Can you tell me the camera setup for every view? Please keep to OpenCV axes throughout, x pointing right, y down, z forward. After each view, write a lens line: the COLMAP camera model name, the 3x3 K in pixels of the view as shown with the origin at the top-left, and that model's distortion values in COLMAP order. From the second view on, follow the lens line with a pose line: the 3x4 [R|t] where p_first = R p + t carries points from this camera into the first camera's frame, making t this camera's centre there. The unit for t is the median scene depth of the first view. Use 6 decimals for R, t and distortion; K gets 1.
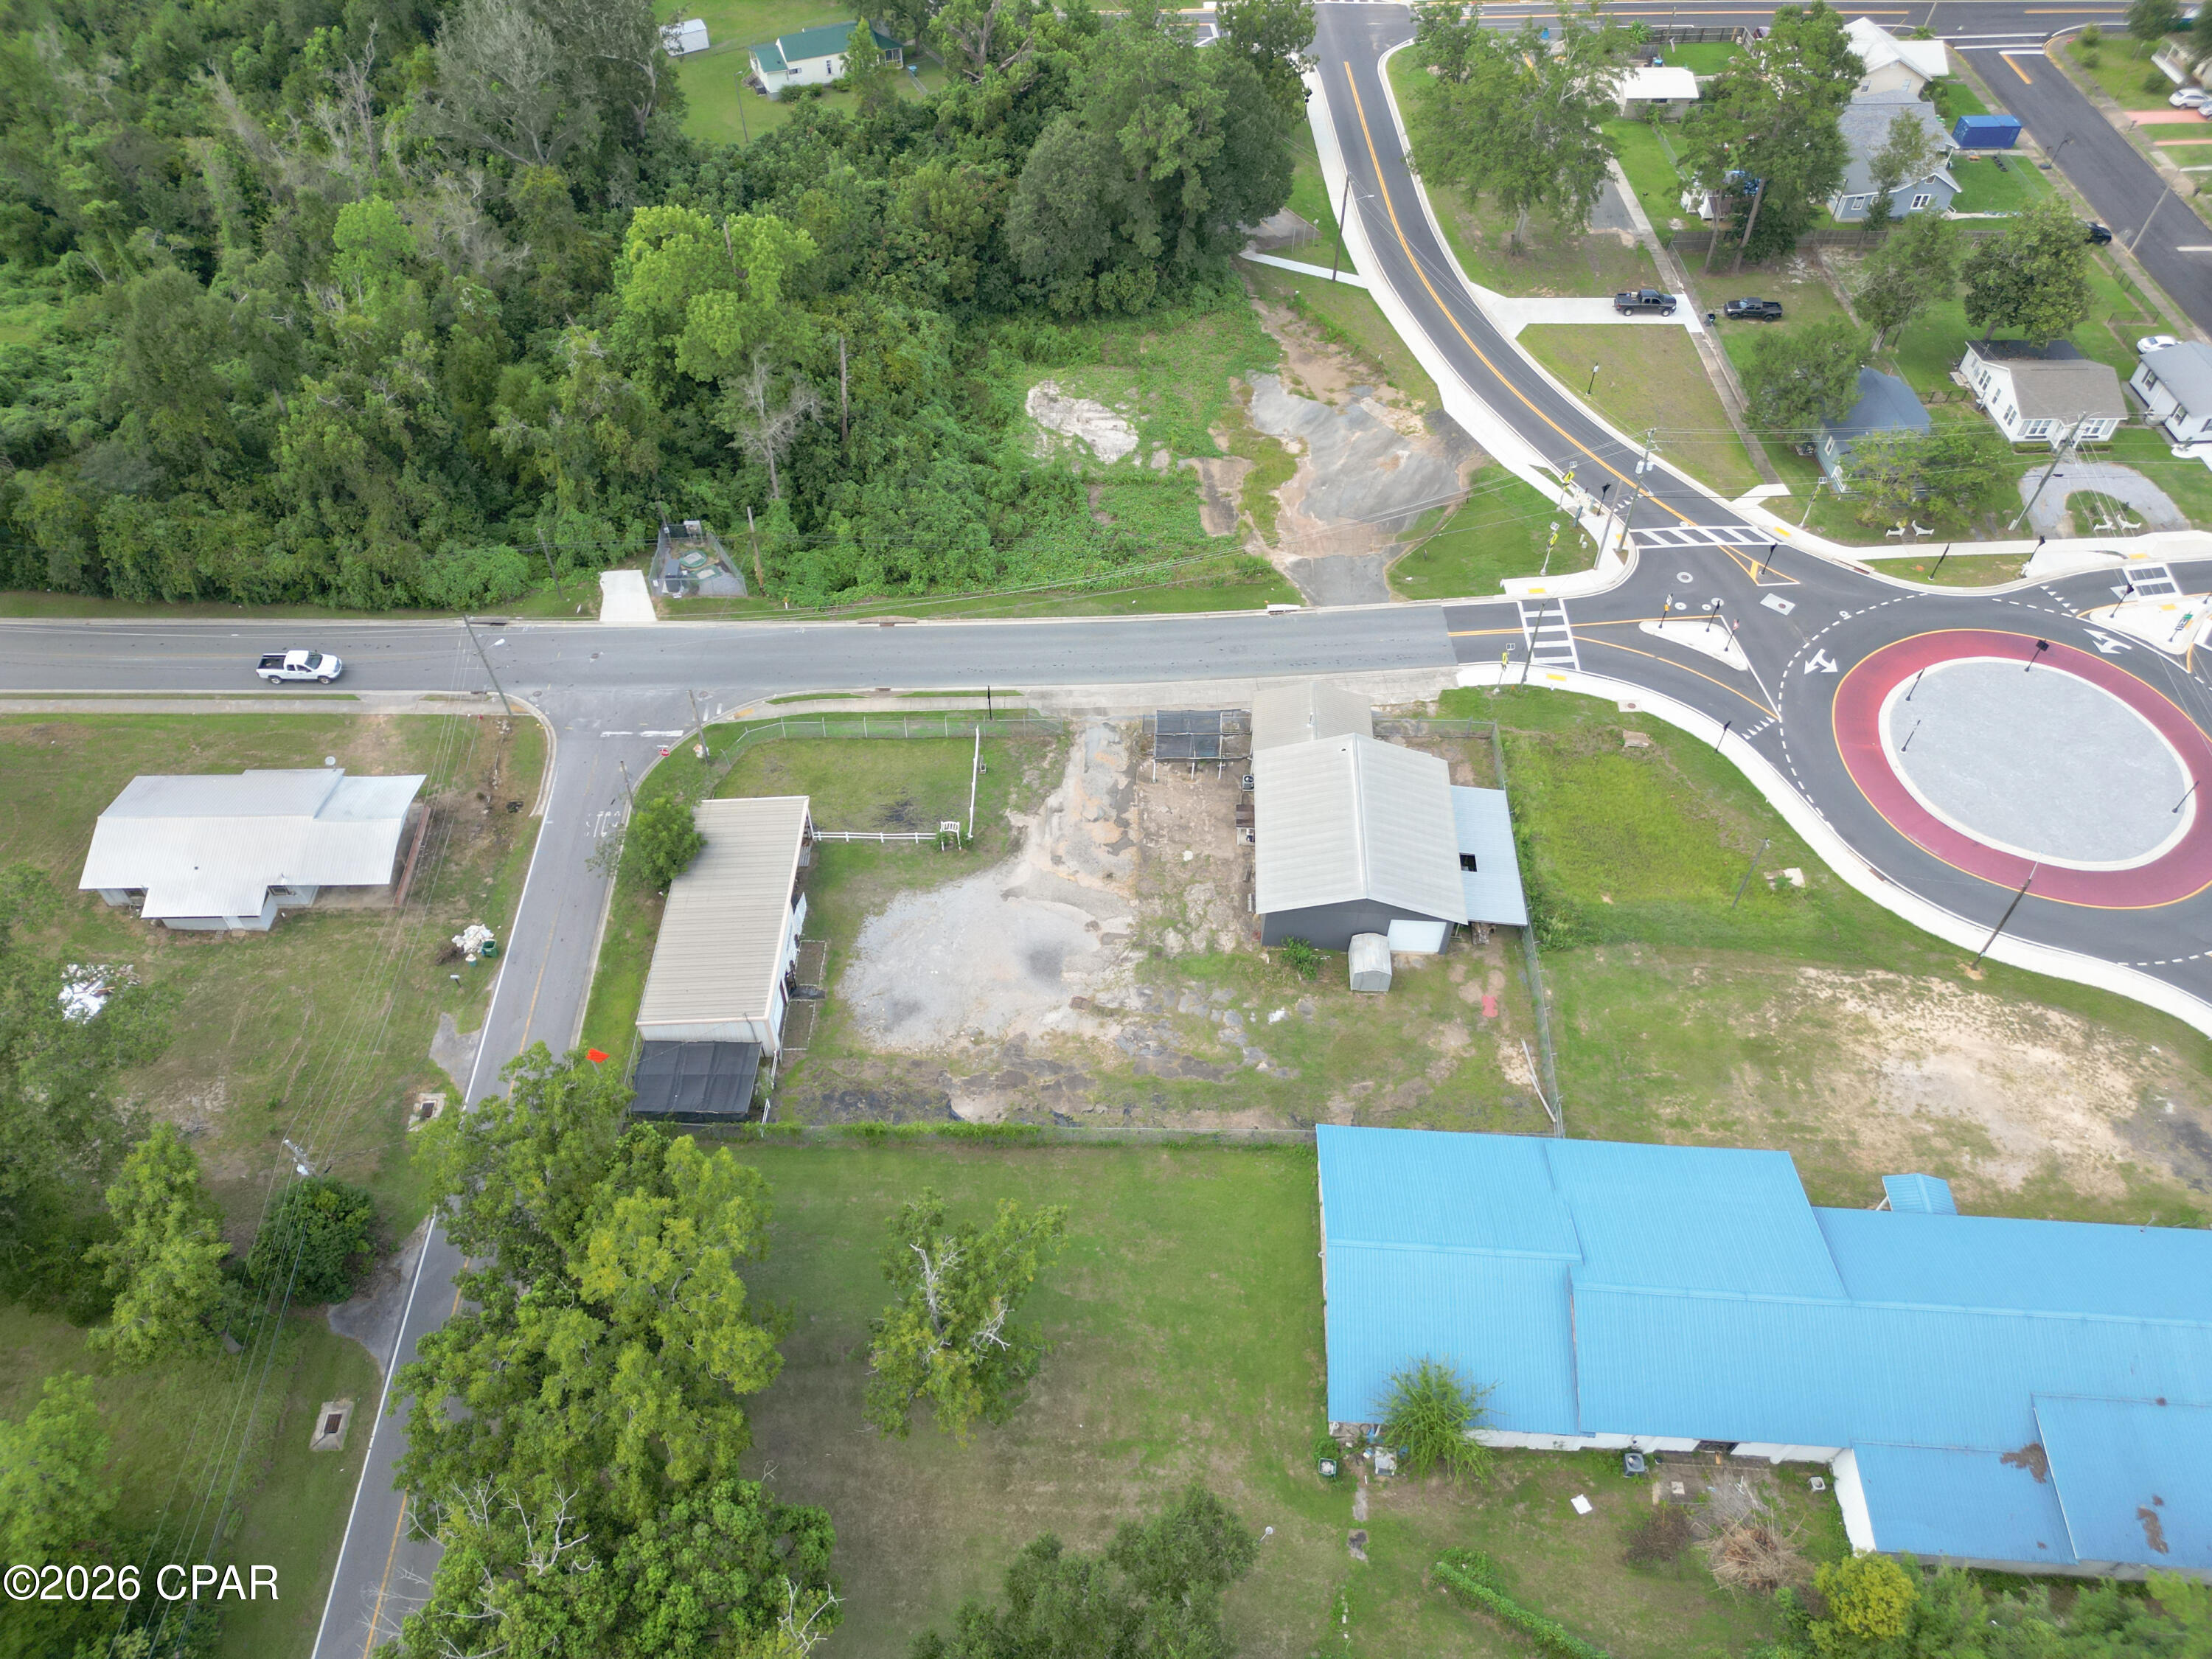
lens RADIAL K [[1552.3, 0, 1106.0], [0, 1552.3, 829.5], [0, 0, 1]] dist [0.070284, -0.070442]
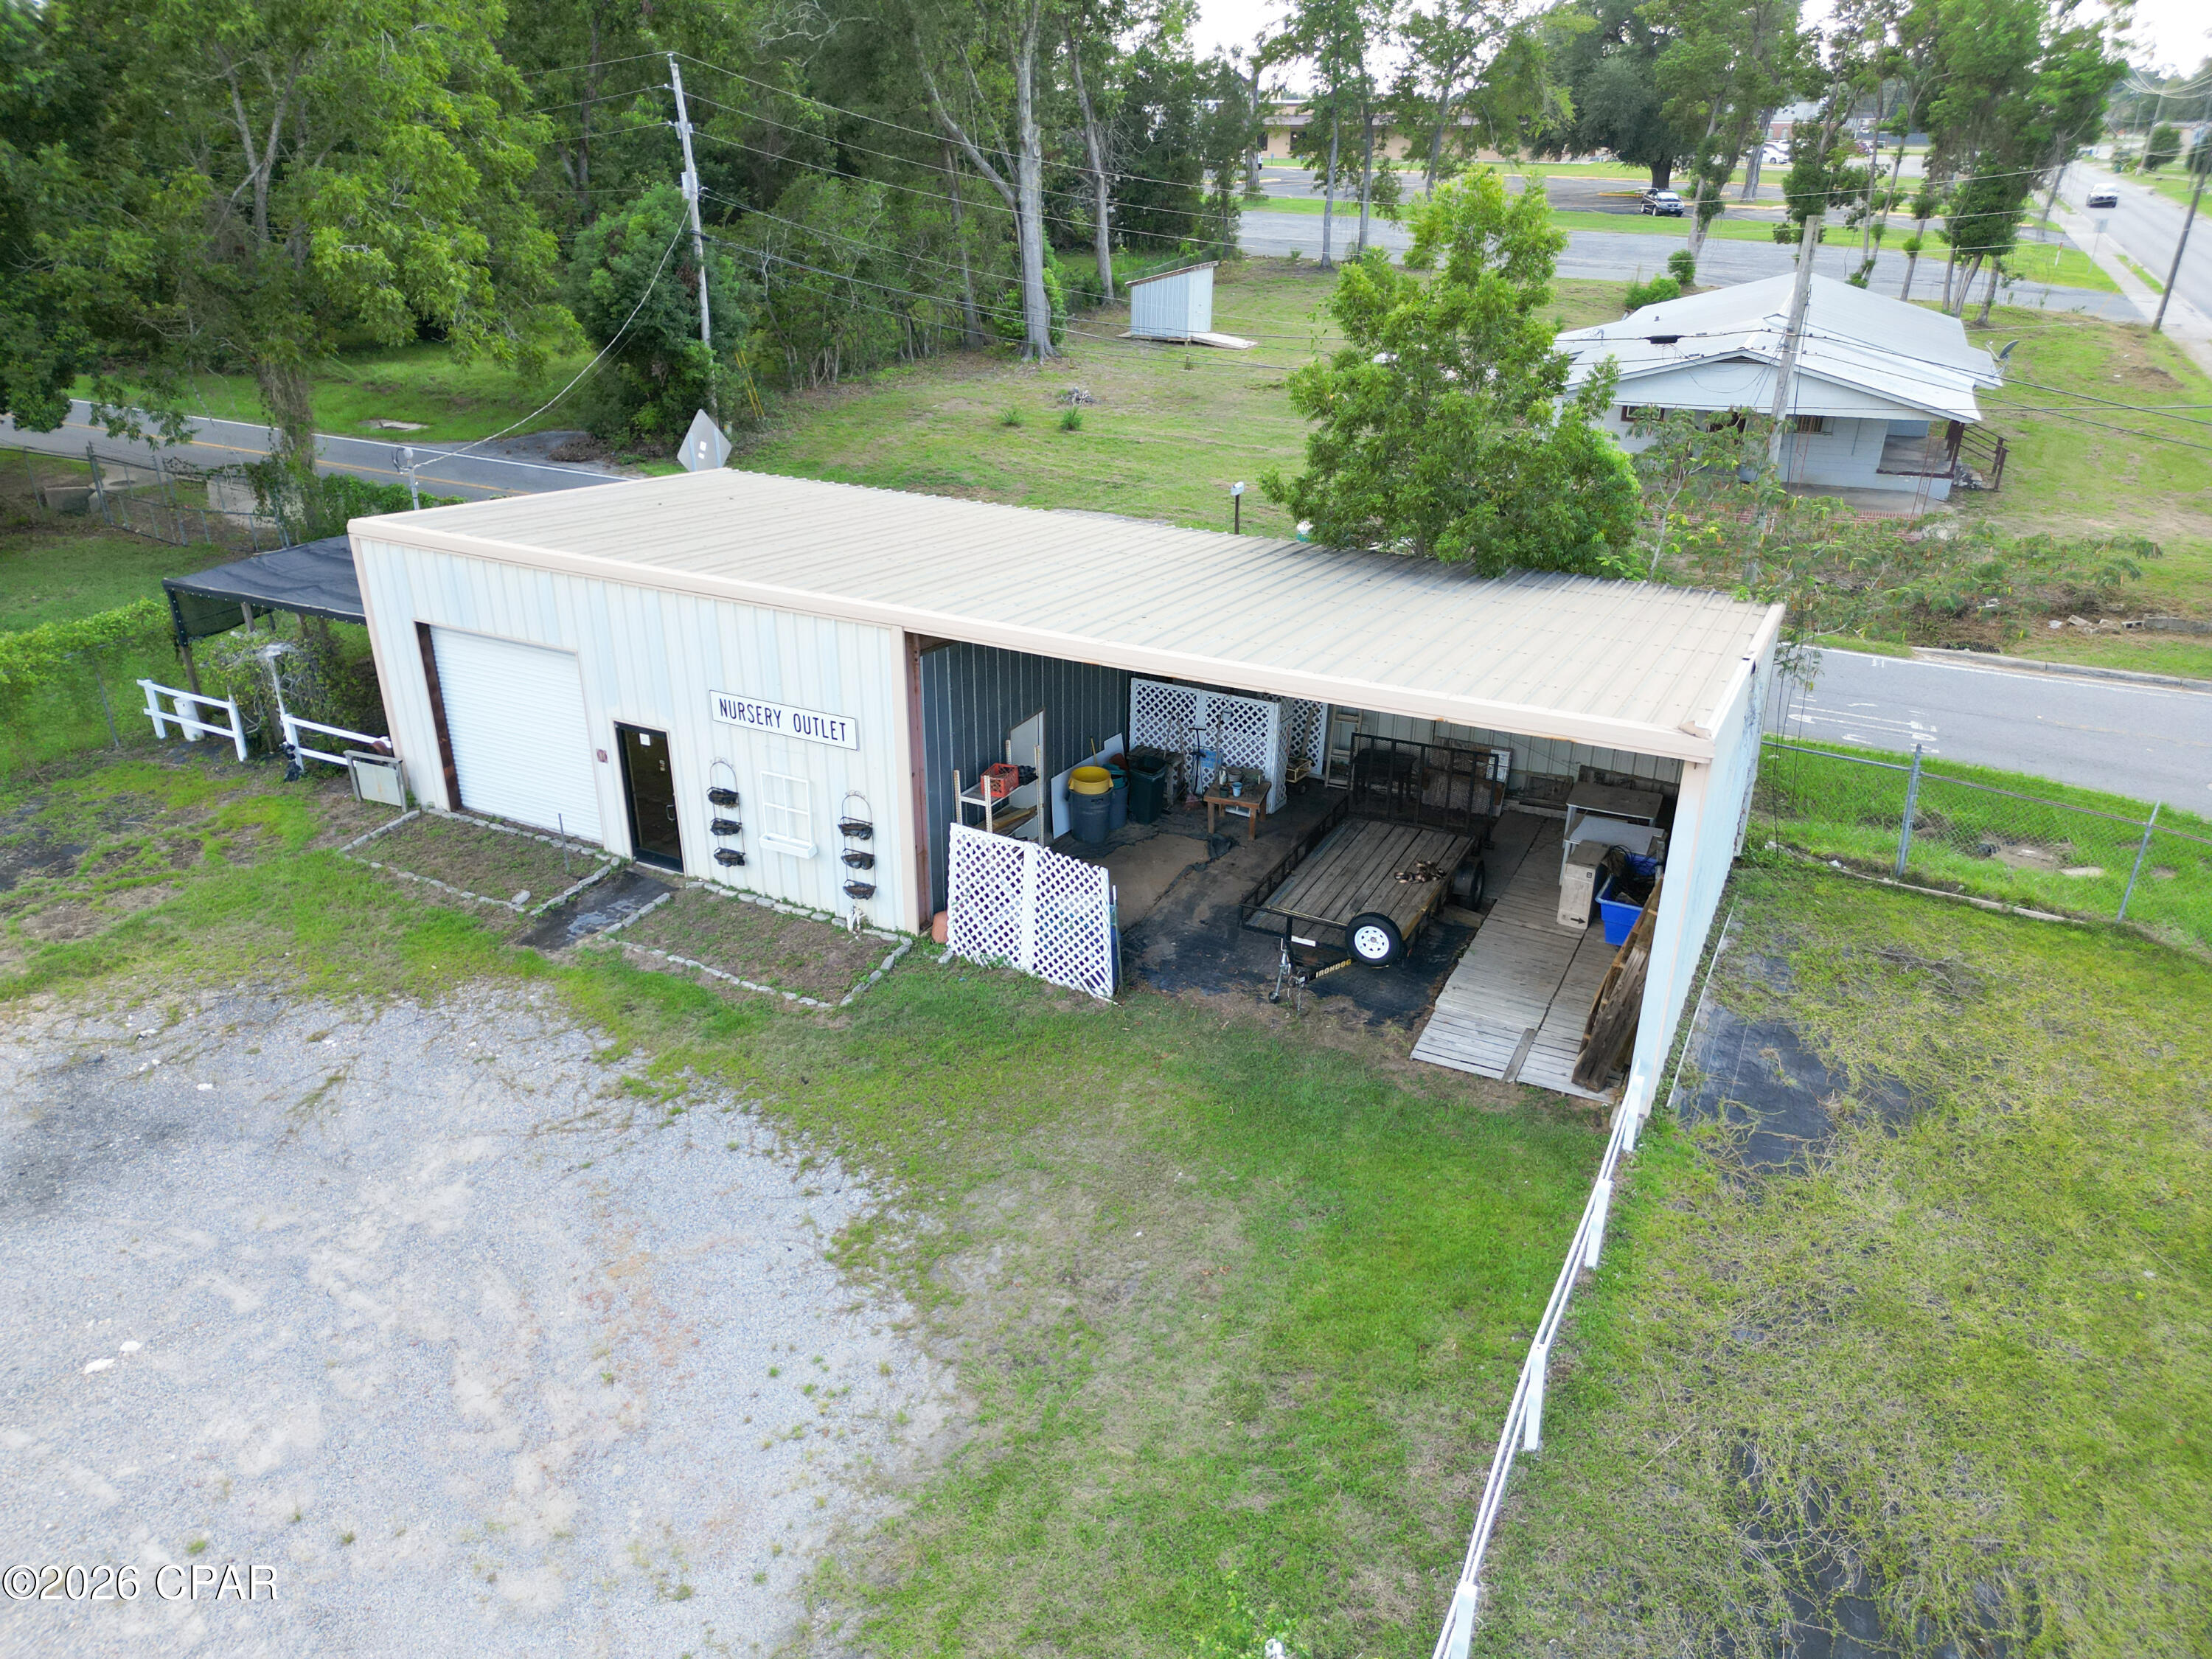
lens RADIAL K [[1552.3, 0, 1106.0], [0, 1552.3, 829.5], [0, 0, 1]] dist [0.070284, -0.070442]
pose [[-0.445556, 0.358223, -0.820461, -0.046207], [-0.679516, 0.461354, 0.570447, -0.053751], [0.582870, 0.811683, 0.037860, 0.863573]]
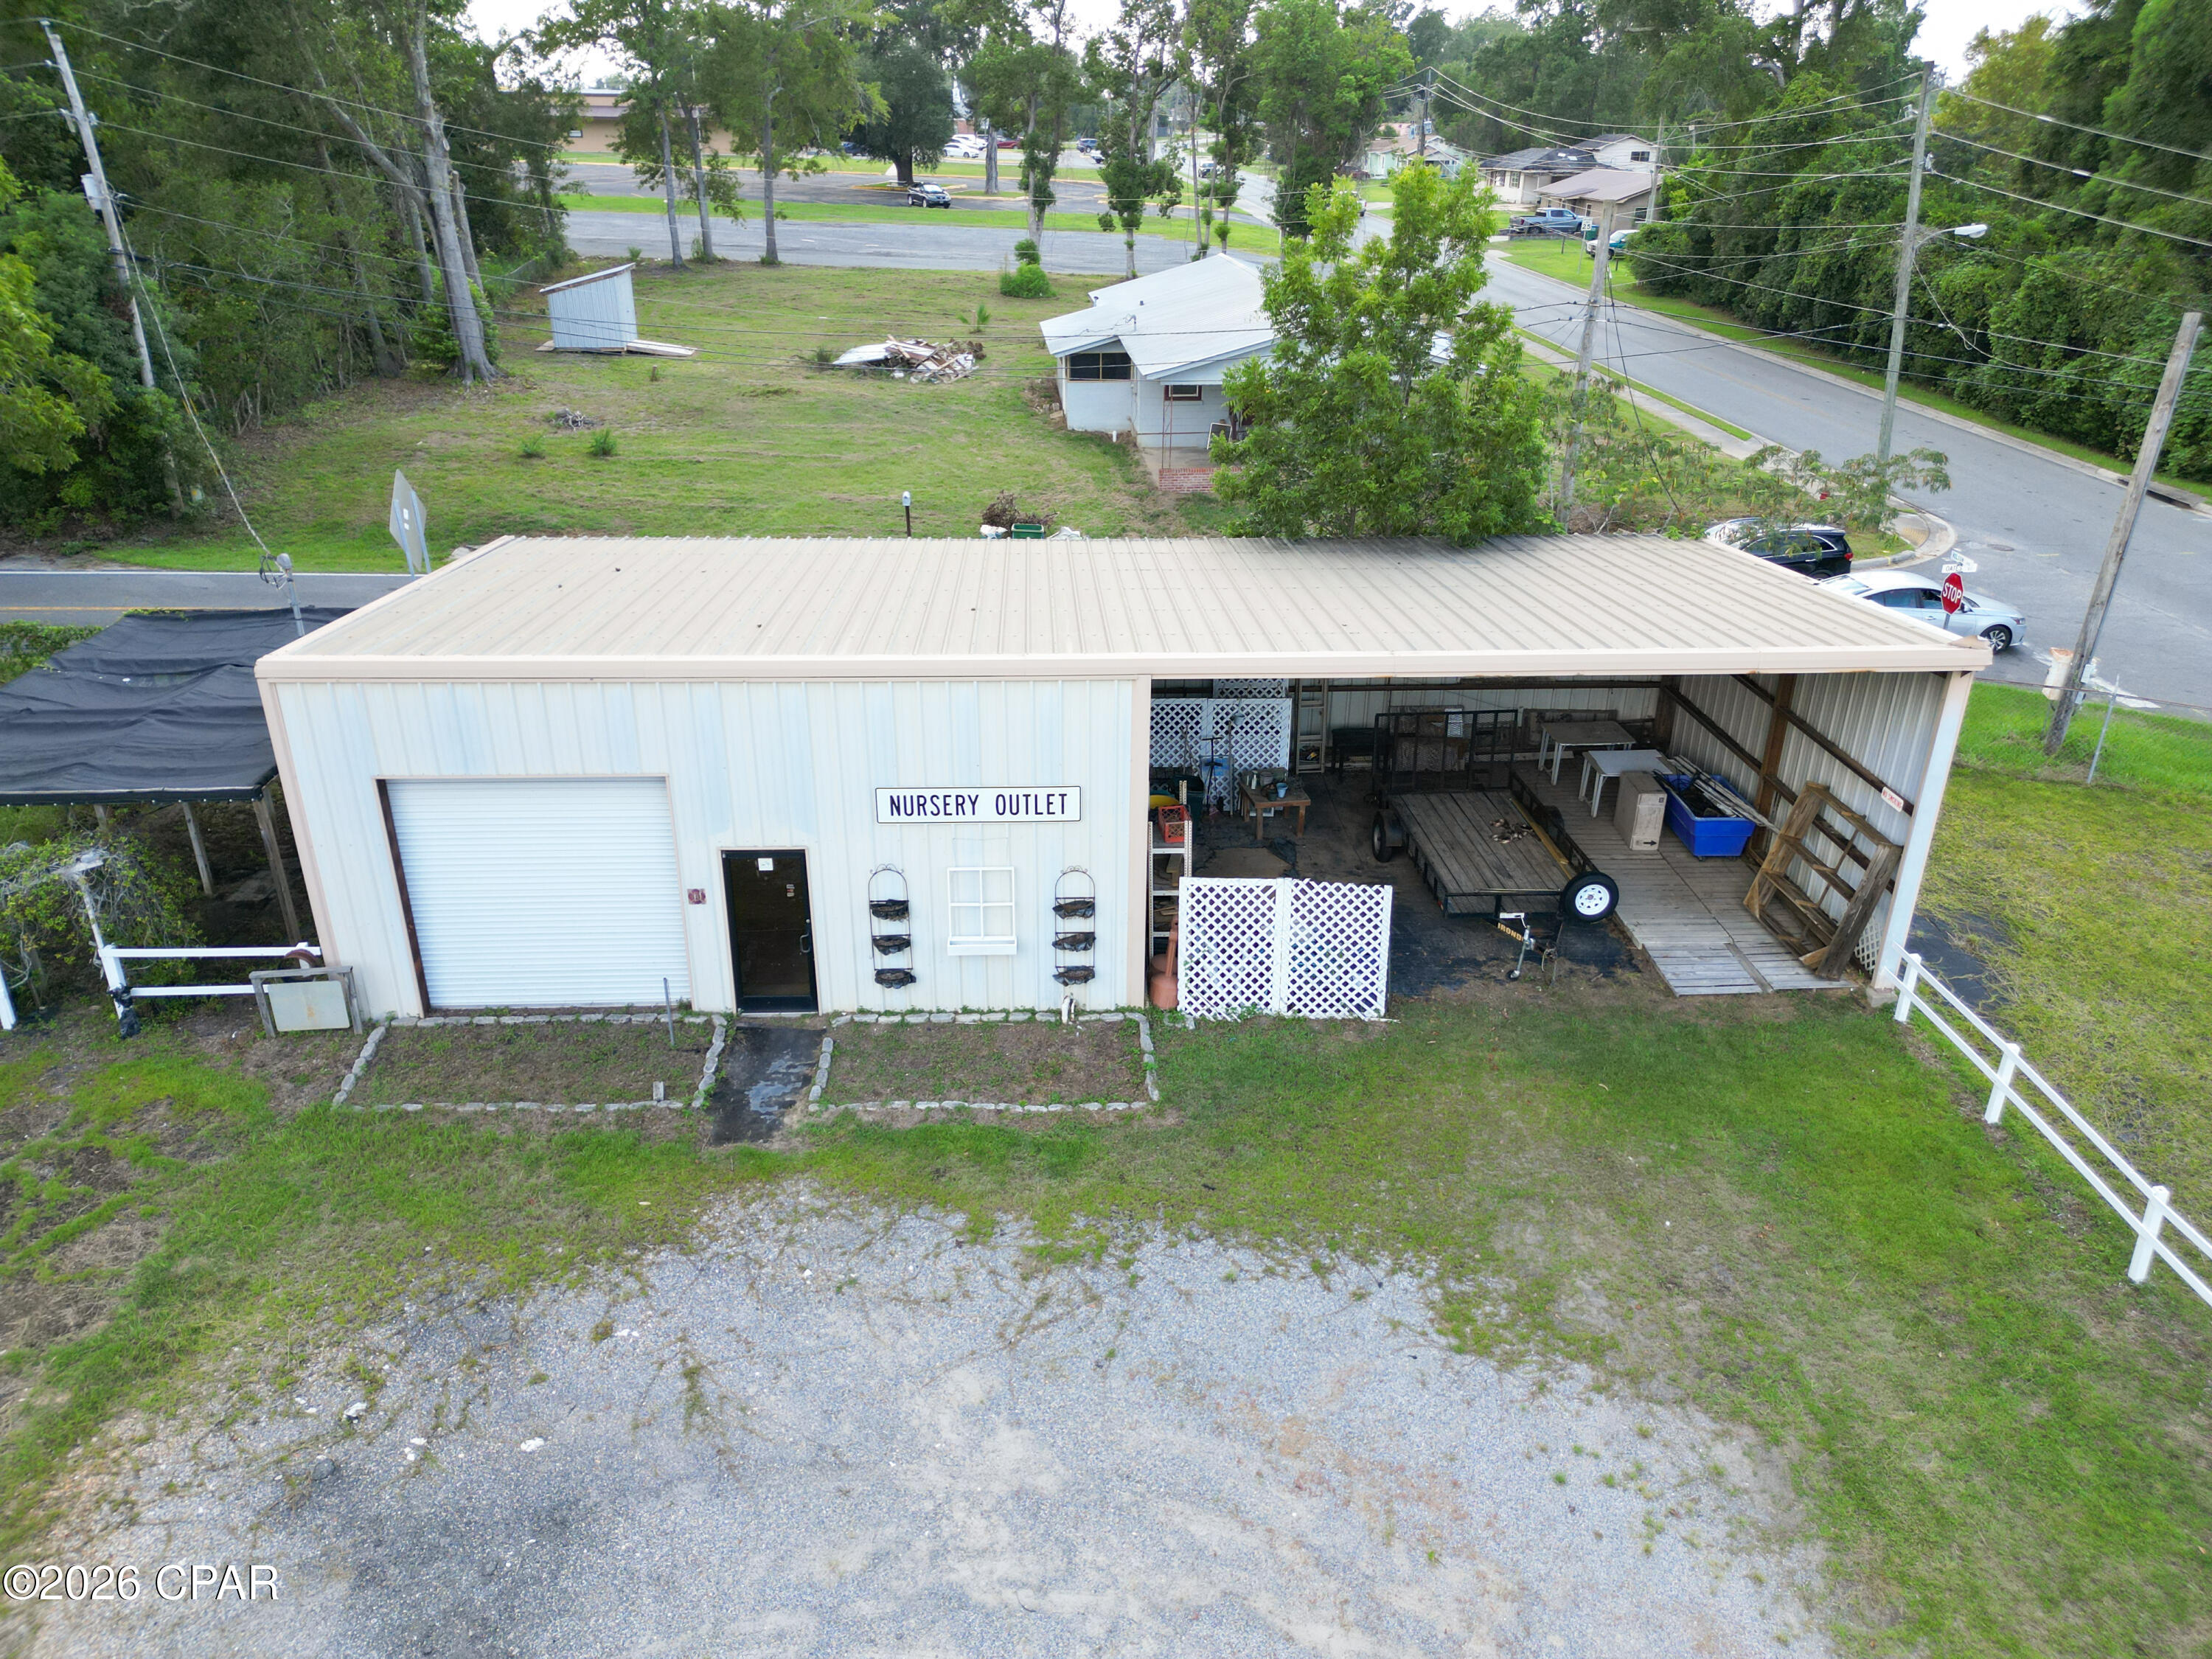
lens RADIAL K [[1552.3, 0, 1106.0], [0, 1552.3, 829.5], [0, 0, 1]] dist [0.070284, -0.070442]
pose [[0.051505, 0.403932, -0.913338, -0.038118], [-0.754586, 0.614814, 0.229354, 0.018026], [0.654176, 0.677379, 0.336468, 0.801401]]
